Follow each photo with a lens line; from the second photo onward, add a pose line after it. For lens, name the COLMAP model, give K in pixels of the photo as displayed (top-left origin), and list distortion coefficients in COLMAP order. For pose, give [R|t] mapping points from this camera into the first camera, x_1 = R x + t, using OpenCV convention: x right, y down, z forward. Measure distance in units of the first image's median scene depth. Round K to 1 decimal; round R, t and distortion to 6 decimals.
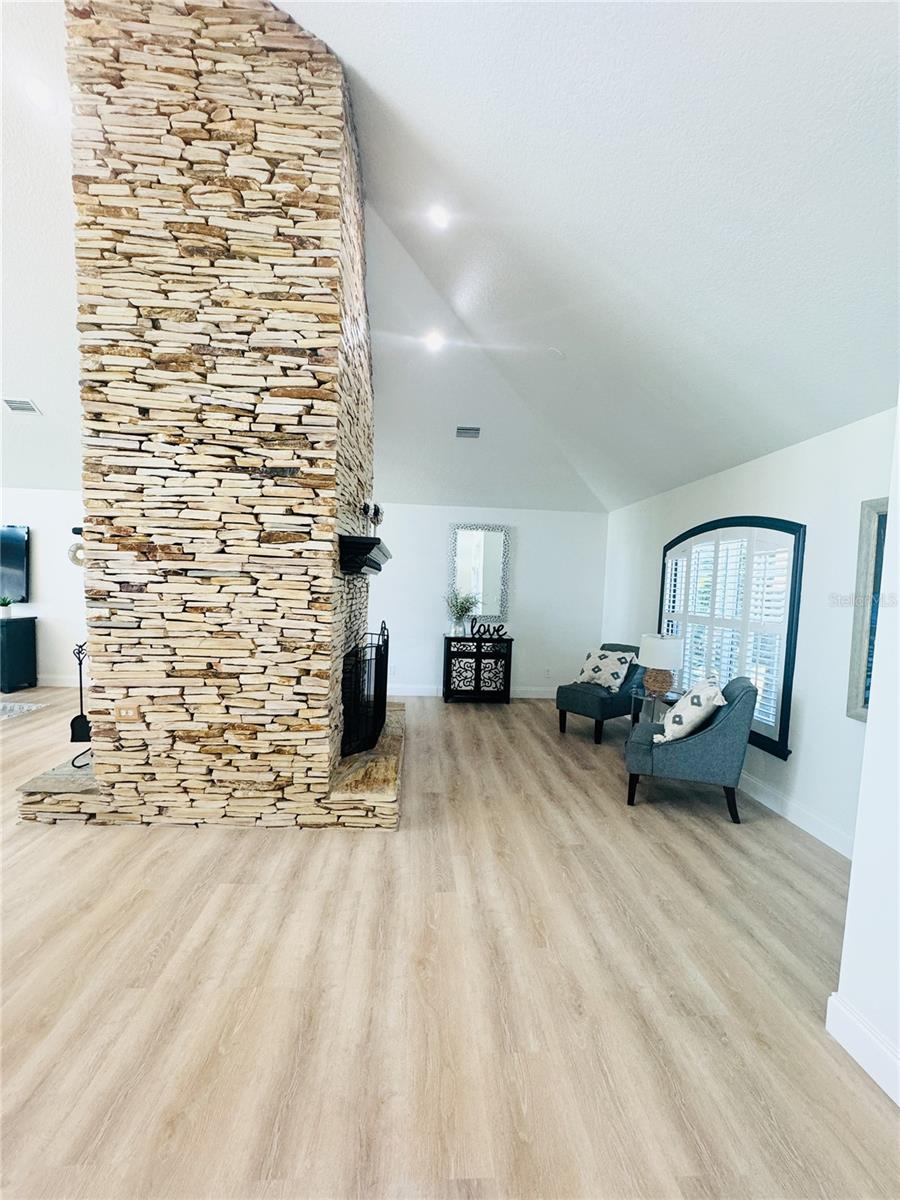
lens RADIAL K [[480.0, 0, 453.1], [0, 480.0, 600.6], [0, 0, 1]] dist [-0.000700, 0.000192]
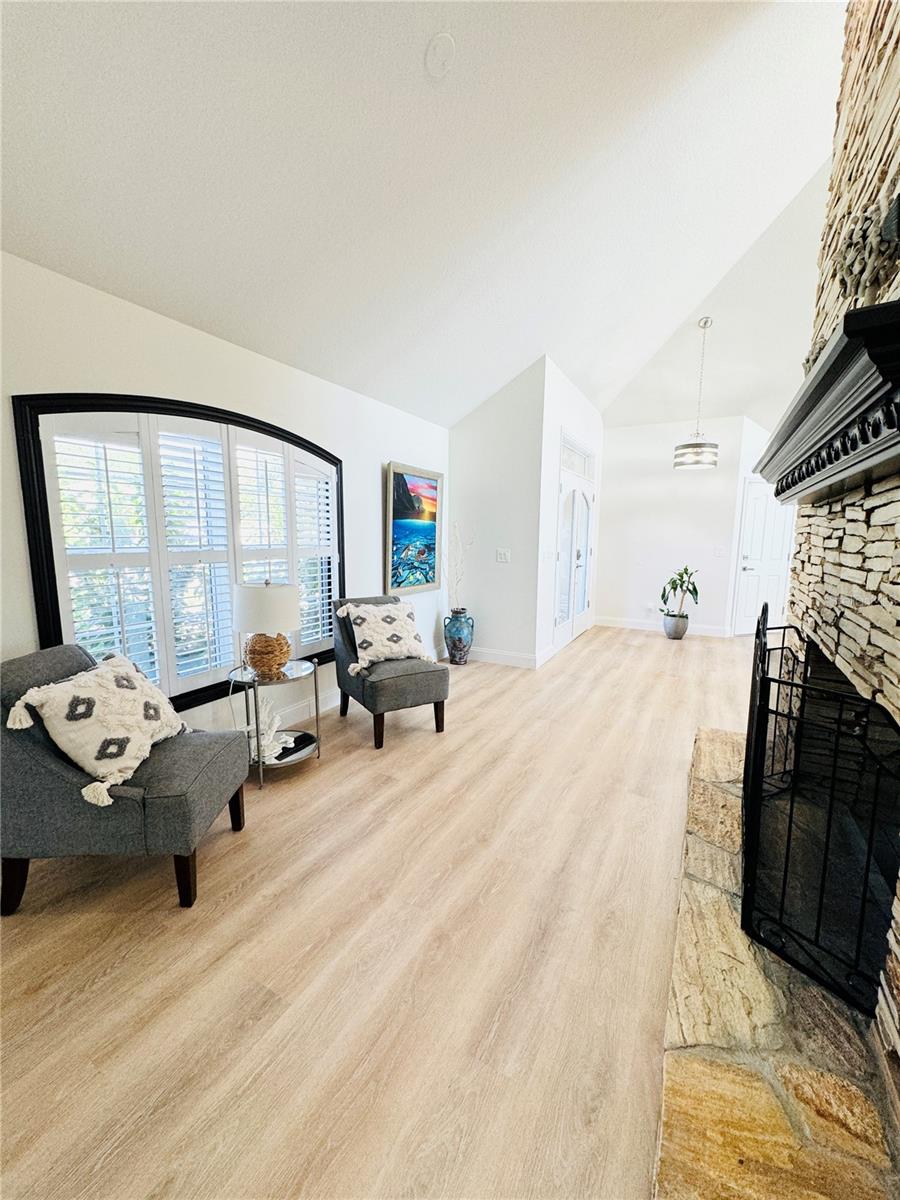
lens RADIAL K [[480.0, 0, 453.1], [0, 480.0, 600.6], [0, 0, 1]] dist [-0.000700, 0.000192]
pose [[-0.838560, -0.116658, 0.532174, -0.172019], [-0.021122, 0.983033, 0.182209, -0.037830], [-0.544400, 0.141552, -0.826796, 1.856778]]
